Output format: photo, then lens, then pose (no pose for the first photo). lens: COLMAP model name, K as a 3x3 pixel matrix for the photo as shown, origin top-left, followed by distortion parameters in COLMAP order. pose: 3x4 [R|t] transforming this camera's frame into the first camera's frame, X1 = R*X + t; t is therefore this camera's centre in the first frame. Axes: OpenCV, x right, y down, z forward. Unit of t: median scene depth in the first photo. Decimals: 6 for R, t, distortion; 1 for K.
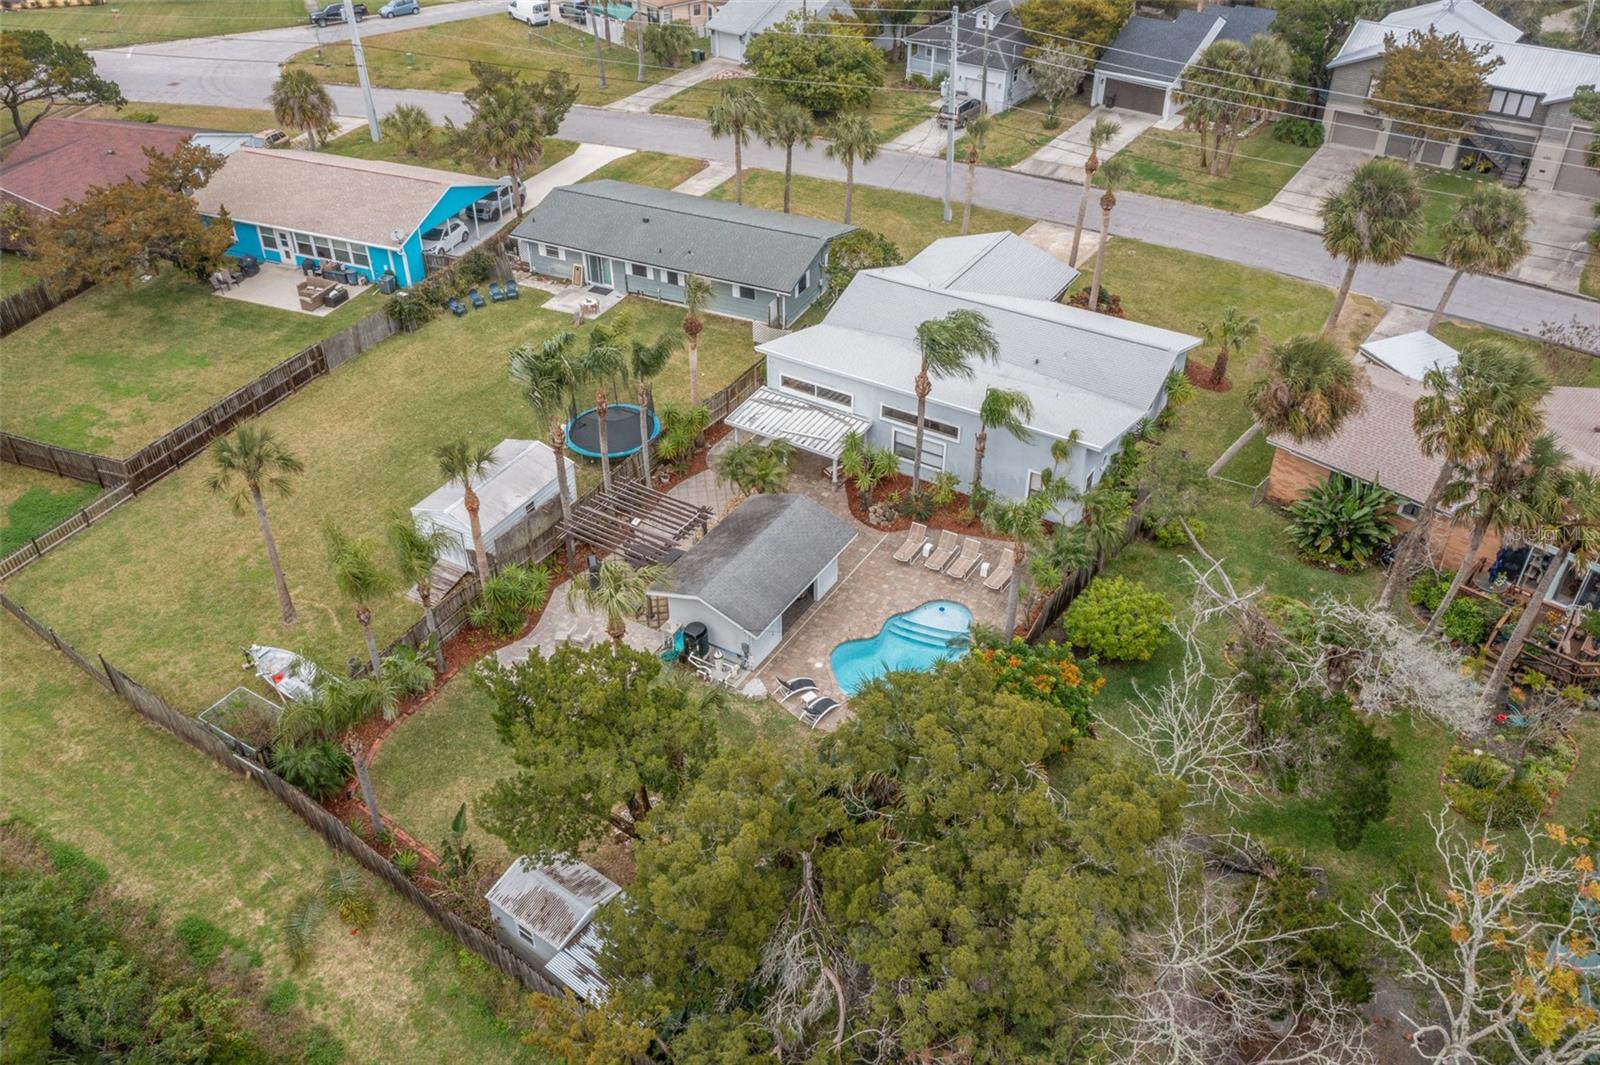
lens RADIAL K [[1289.8, 0, 799.5], [0, 1289.8, 528.0], [0, 0, 1]] dist [0.010110, -0.009796]
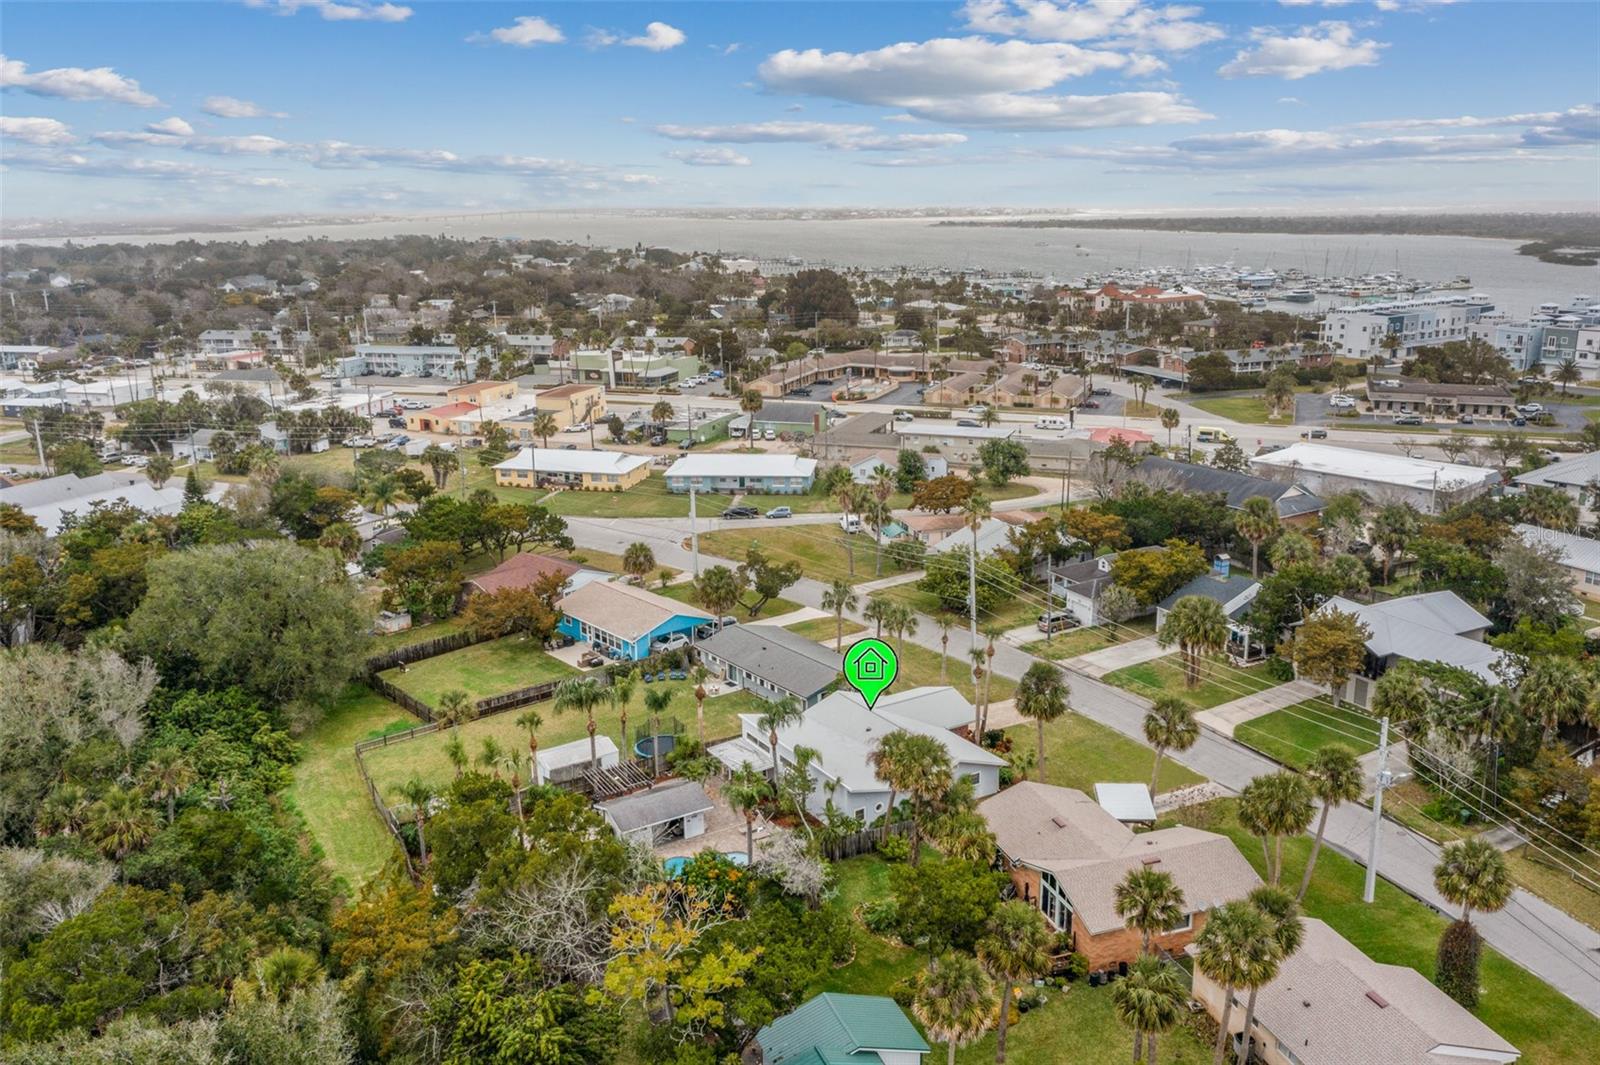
lens RADIAL K [[1289.8, 0, 791.5], [0, 1289.8, 532.6], [0, 0, 1]] dist [0.010110, -0.009796]
pose [[0.893017, 0.111596, -0.435966, 0.748654], [-0.260292, 0.918361, -0.298097, 0.137156], [0.367108, 0.379684, 0.849159, -0.564956]]
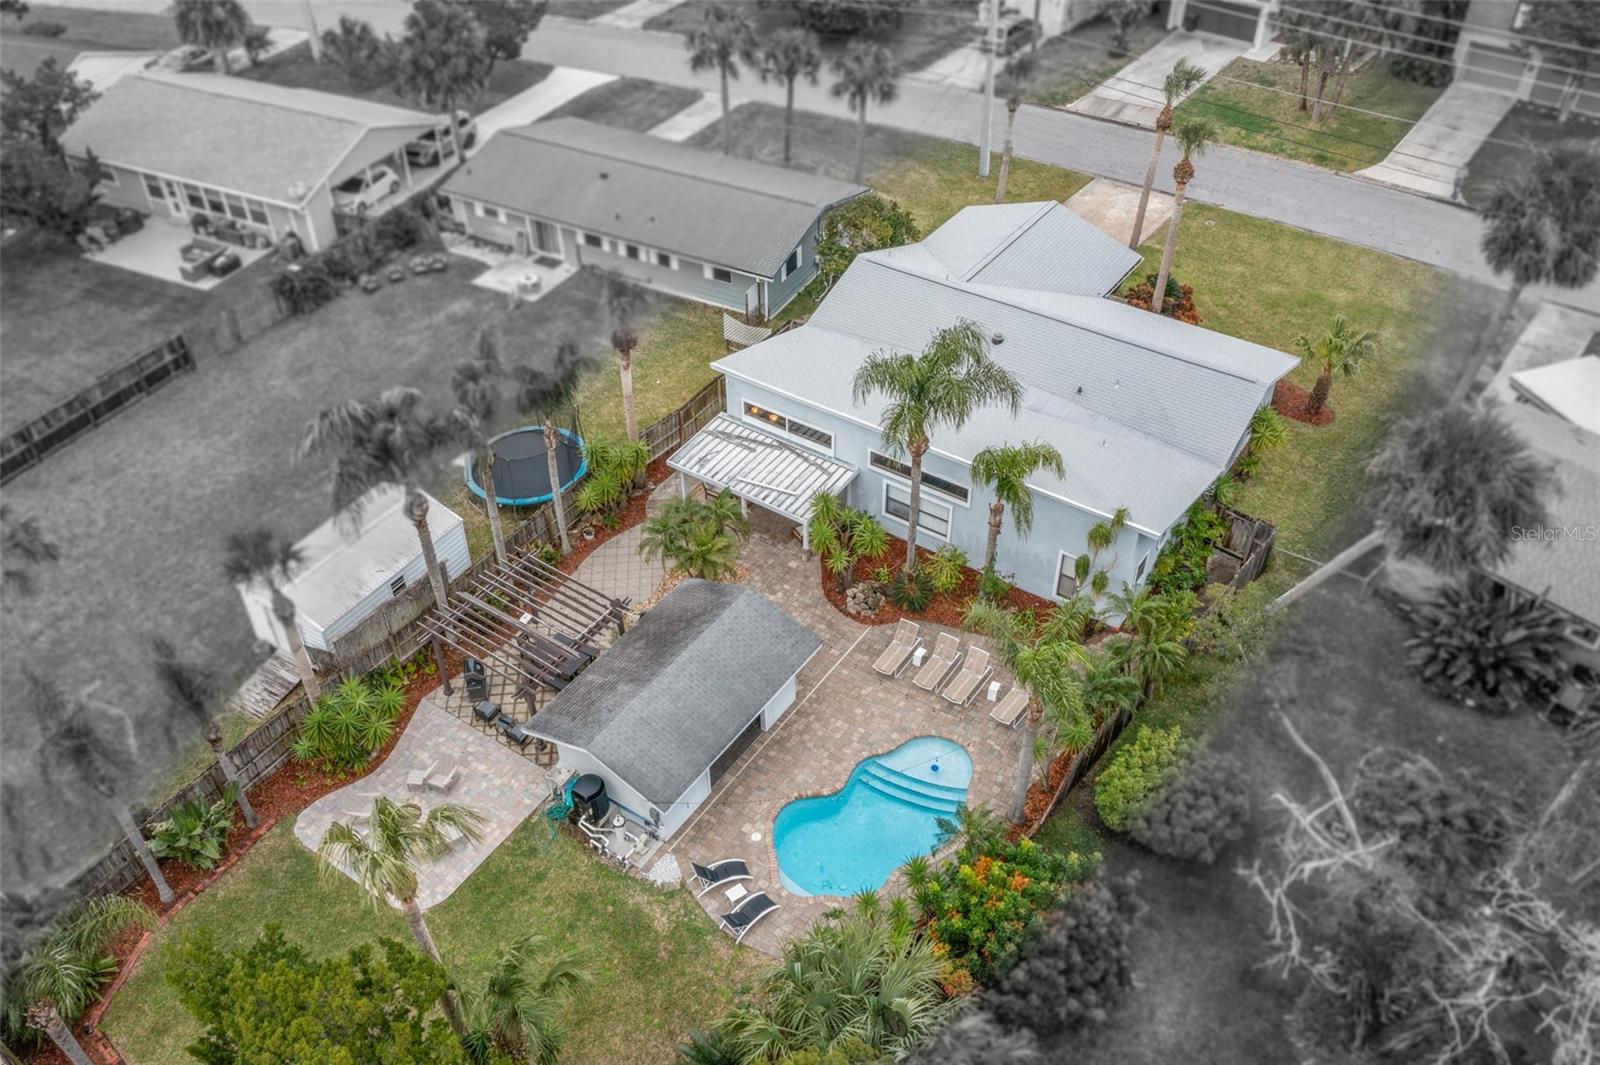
lens RADIAL K [[1289.8, 0, 800.6], [0, 1289.8, 532.0], [0, 0, 1]] dist [0.010110, -0.009796]
pose [[0.998854, 0.029056, -0.038020, 0.048761], [-0.026174, 0.996898, 0.074224, -0.094212], [0.040059, -0.073143, 0.996517, 0.218643]]
